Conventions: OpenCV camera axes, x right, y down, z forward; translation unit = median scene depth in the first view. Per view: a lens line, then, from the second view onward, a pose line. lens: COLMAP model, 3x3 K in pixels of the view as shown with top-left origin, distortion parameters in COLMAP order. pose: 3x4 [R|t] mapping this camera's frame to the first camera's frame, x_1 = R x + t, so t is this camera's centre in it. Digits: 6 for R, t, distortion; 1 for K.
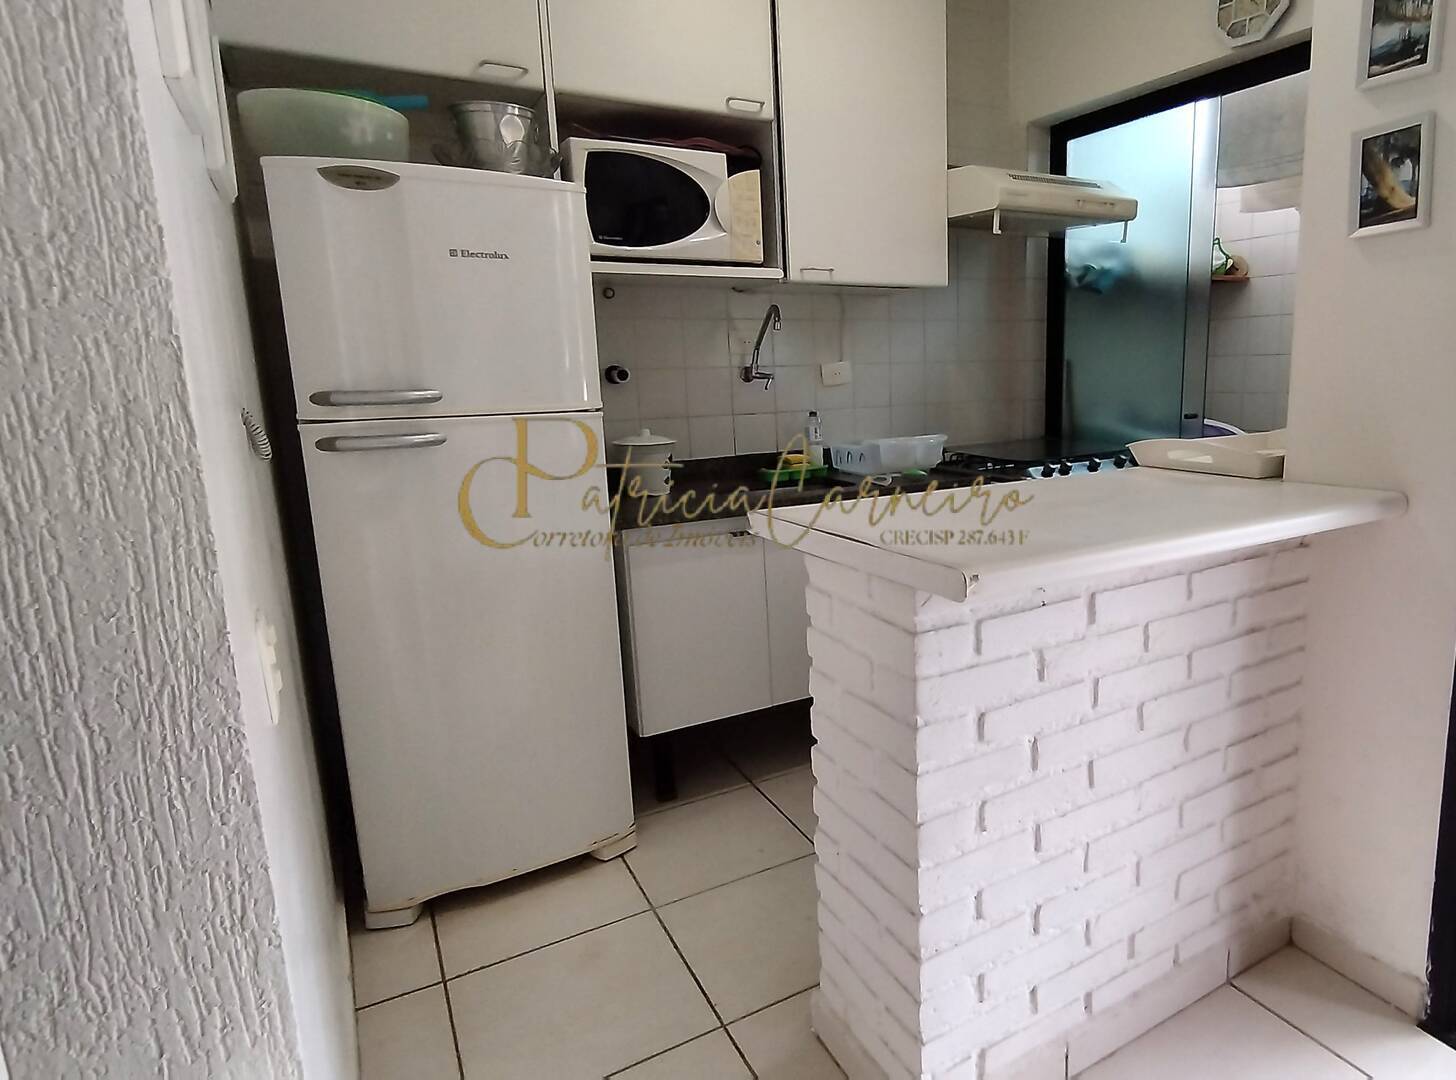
lens RADIAL K [[872.9, 0, 901.6], [0, 872.9, 537.8], [0, 0, 1]] dist [-0.018424, -0.000118]
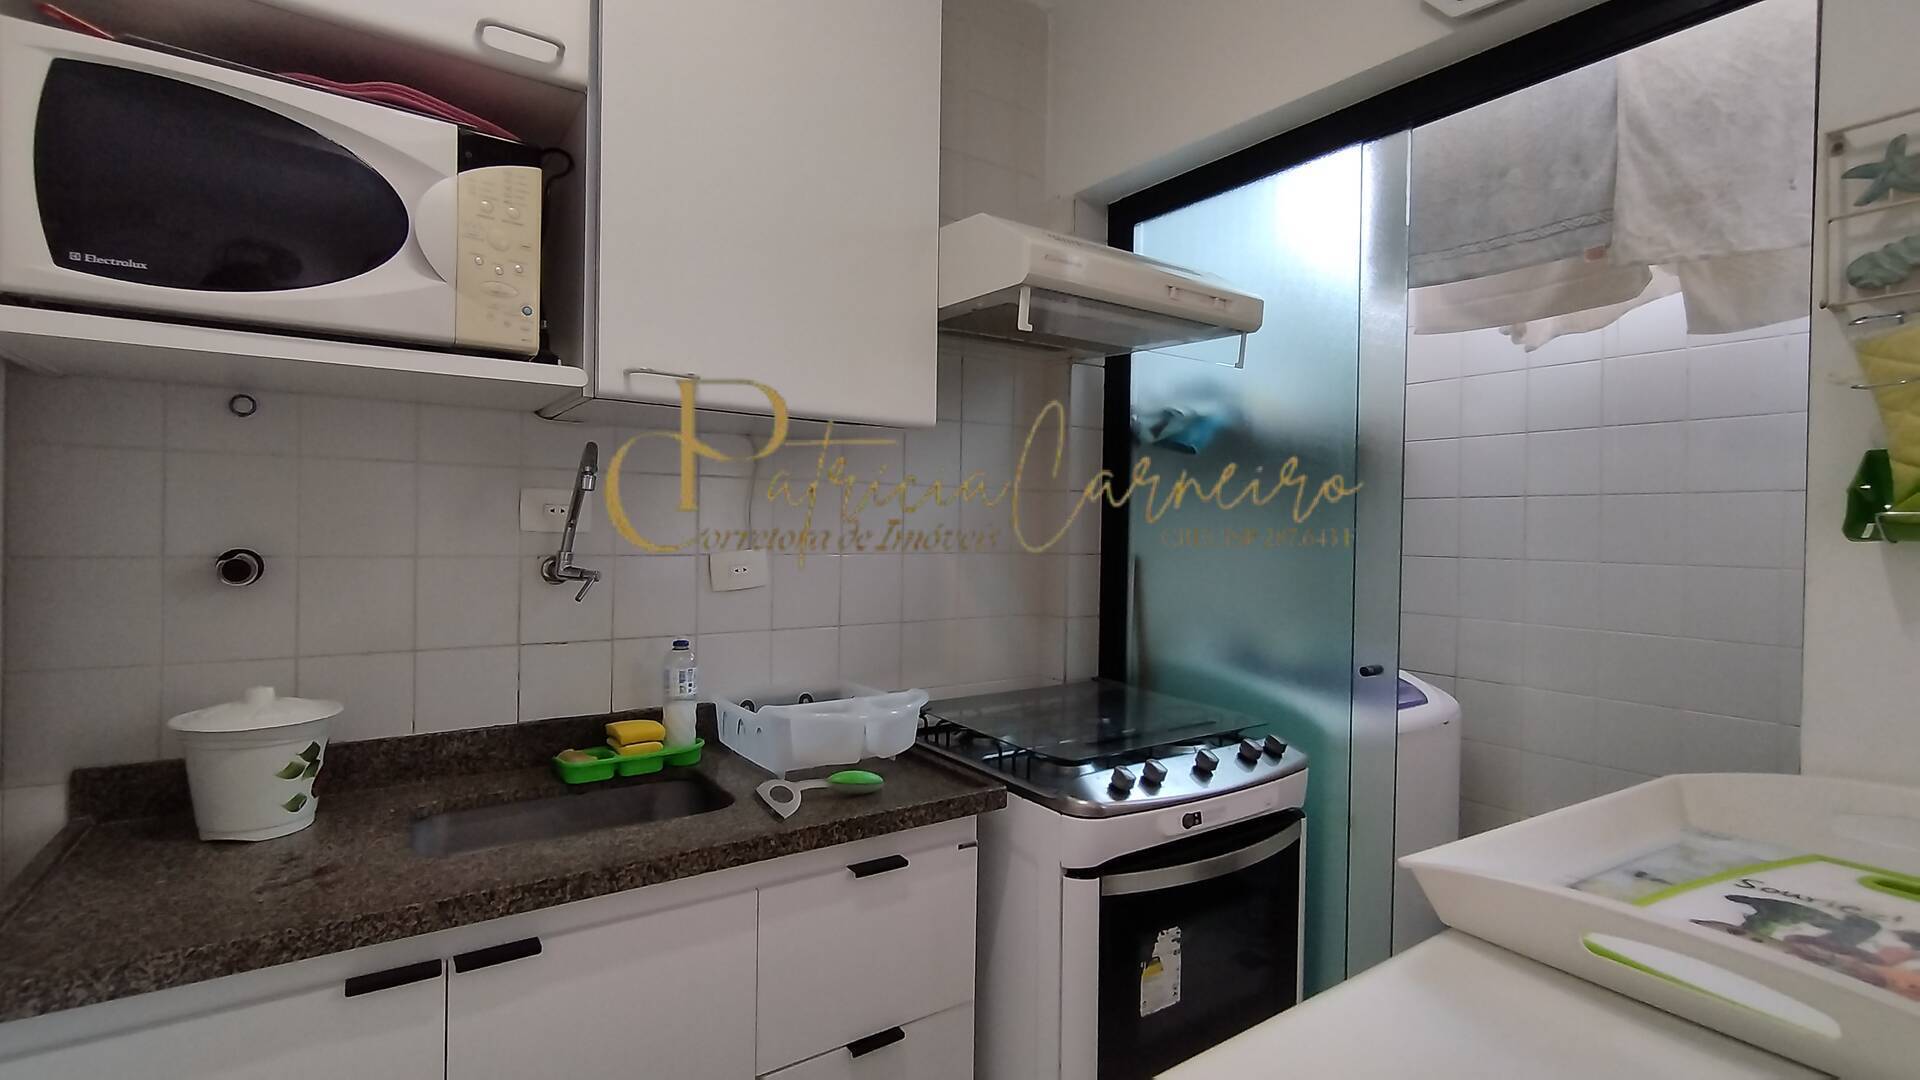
lens RADIAL K [[877.0, 0, 960.0], [0, 877.0, 540.0], [0, 0, 1]] dist [-0.000286, -0.000194]
pose [[0.998853, 0.034852, 0.032834, 0.053133], [-0.028105, 0.981907, -0.187268, -0.113033], [-0.038767, 0.186131, 0.981760, 0.464389]]
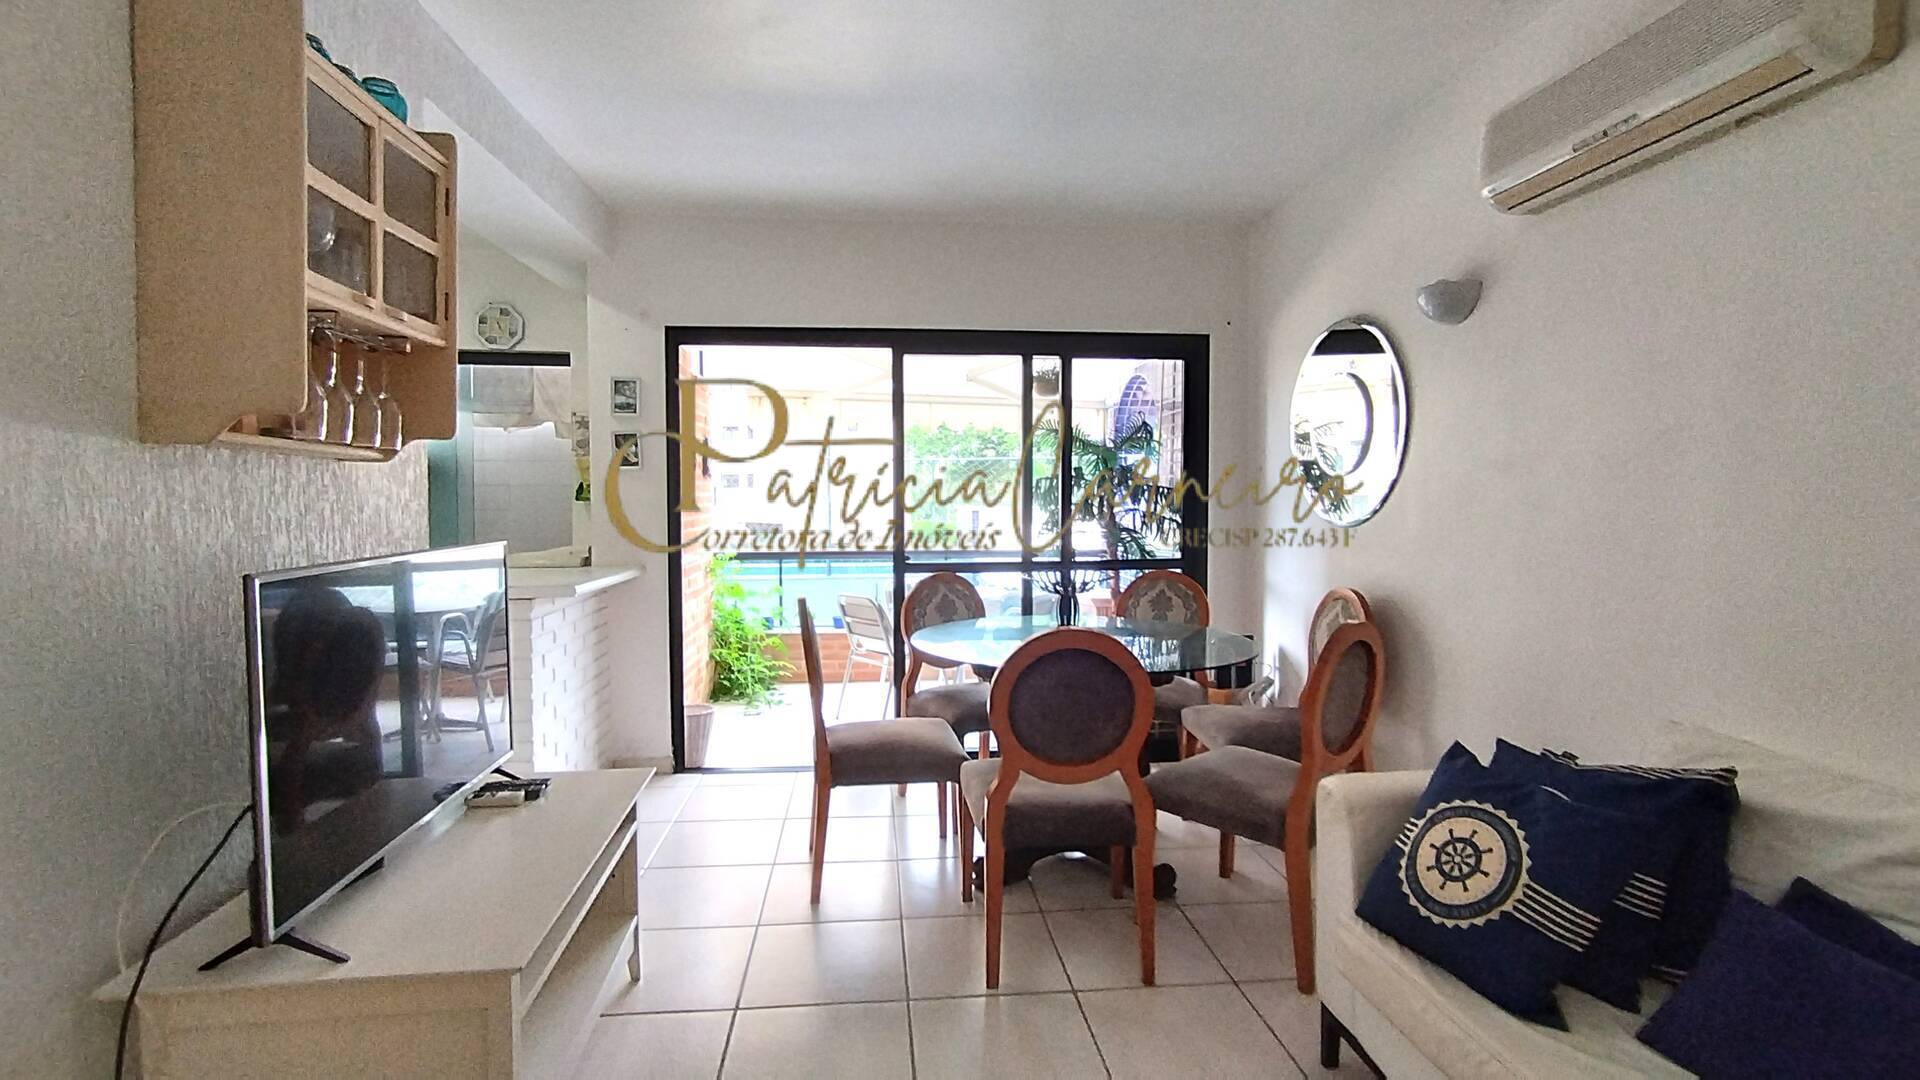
lens RADIAL K [[877.0, 0, 960.0], [0, 877.0, 540.0], [0, 0, 1]] dist [-0.000286, -0.000194]
pose [[0.439922, -0.020664, 0.897798, -0.775313], [0.166338, 0.984311, -0.058850, 0.105768], [-0.882497, 0.175227, 0.436457, -0.575141]]
